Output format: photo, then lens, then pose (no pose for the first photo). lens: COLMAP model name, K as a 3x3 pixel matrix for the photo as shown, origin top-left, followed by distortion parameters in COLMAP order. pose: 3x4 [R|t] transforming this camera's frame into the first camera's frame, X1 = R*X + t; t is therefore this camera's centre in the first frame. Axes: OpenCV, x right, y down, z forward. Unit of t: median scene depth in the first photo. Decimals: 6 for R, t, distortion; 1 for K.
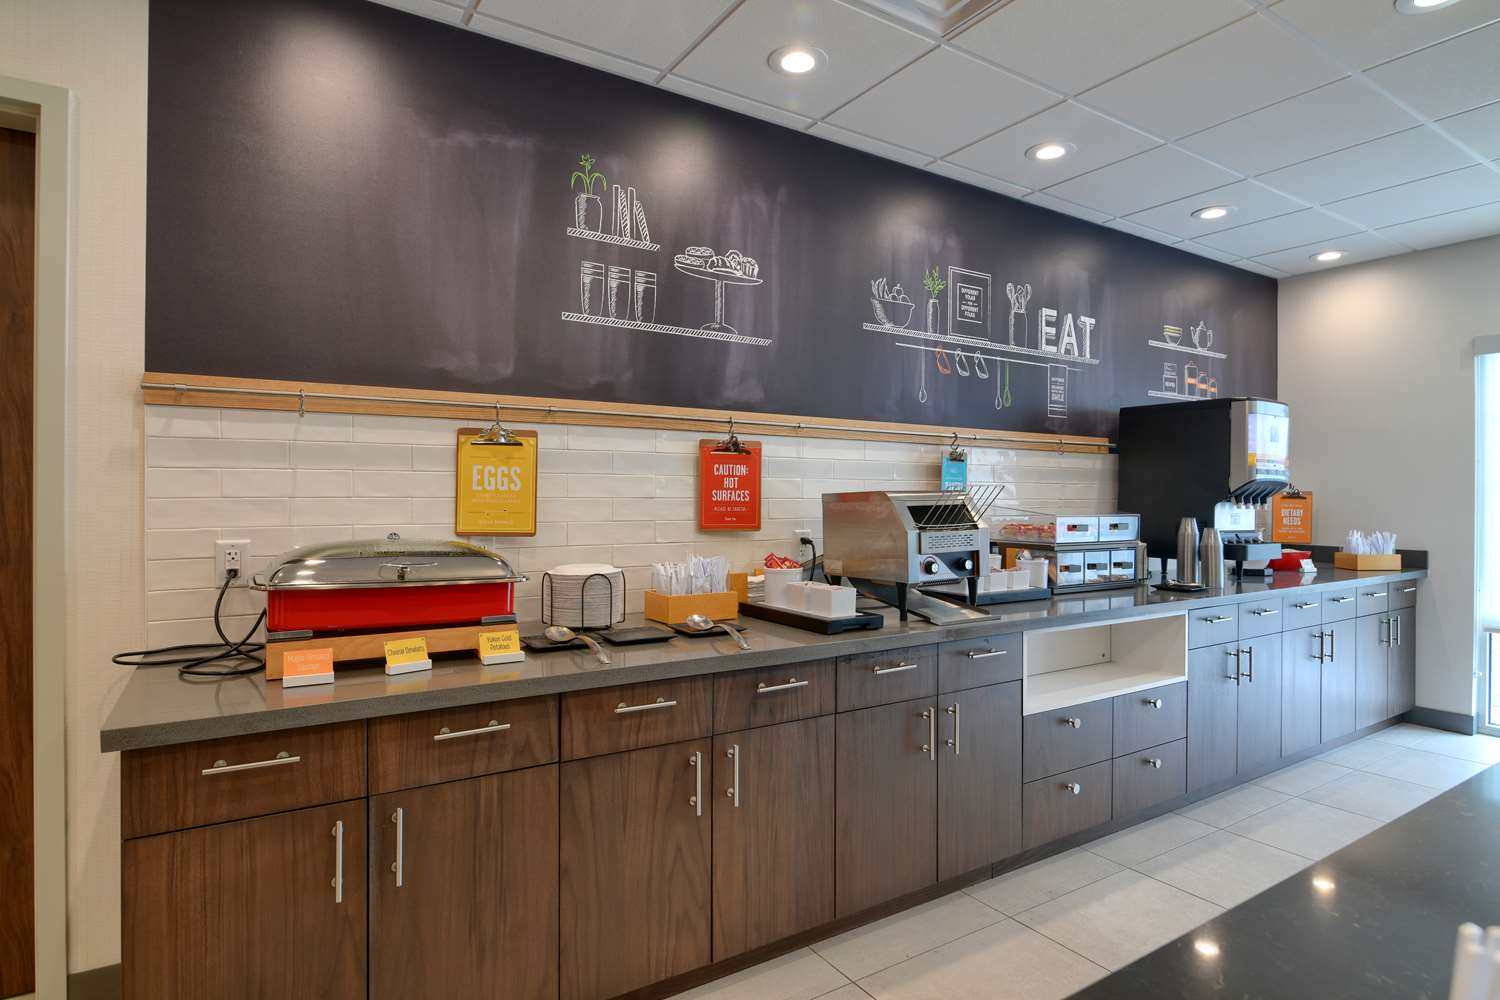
lens RADIAL K [[818.5, 0, 750.0], [0, 818.5, 500.0], [0, 0, 1]] dist [-0.000365, -0.000071]
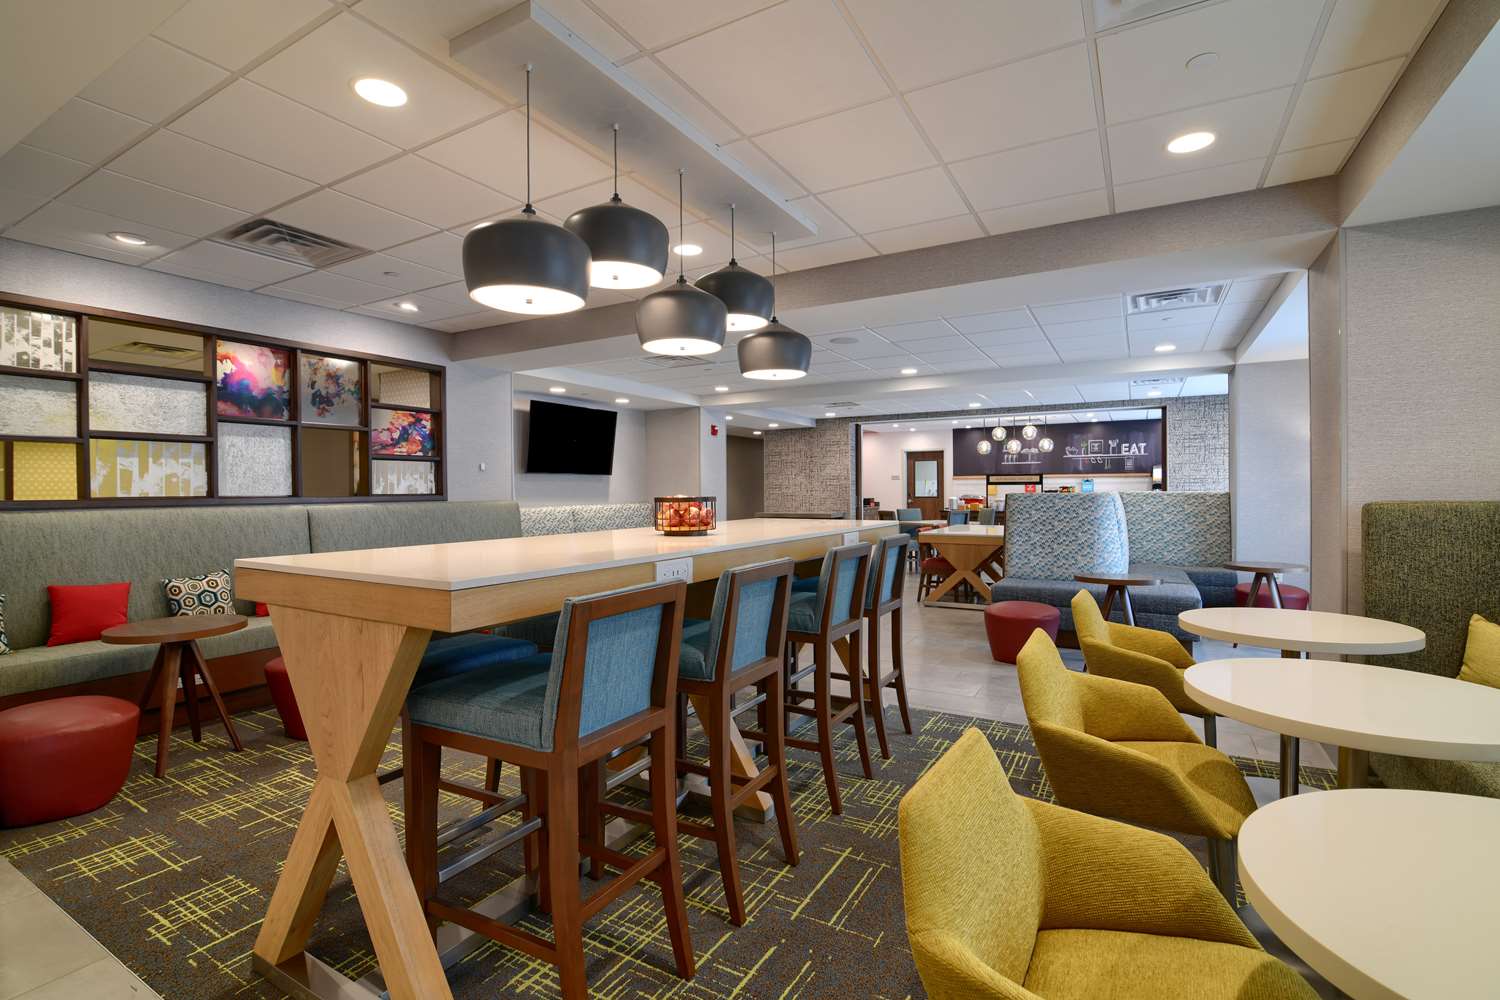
lens RADIAL K [[686.3, 0, 751.6], [0, 686.3, 495.9], [0, 0, 1]] dist [-0.016656, -0.000331]
pose [[0.454548, 0.002237, -0.890719, 2.862850], [0.005171, 0.999973, 0.005150, 0.008968], [0.890707, -0.006947, 0.454525, -2.543383]]
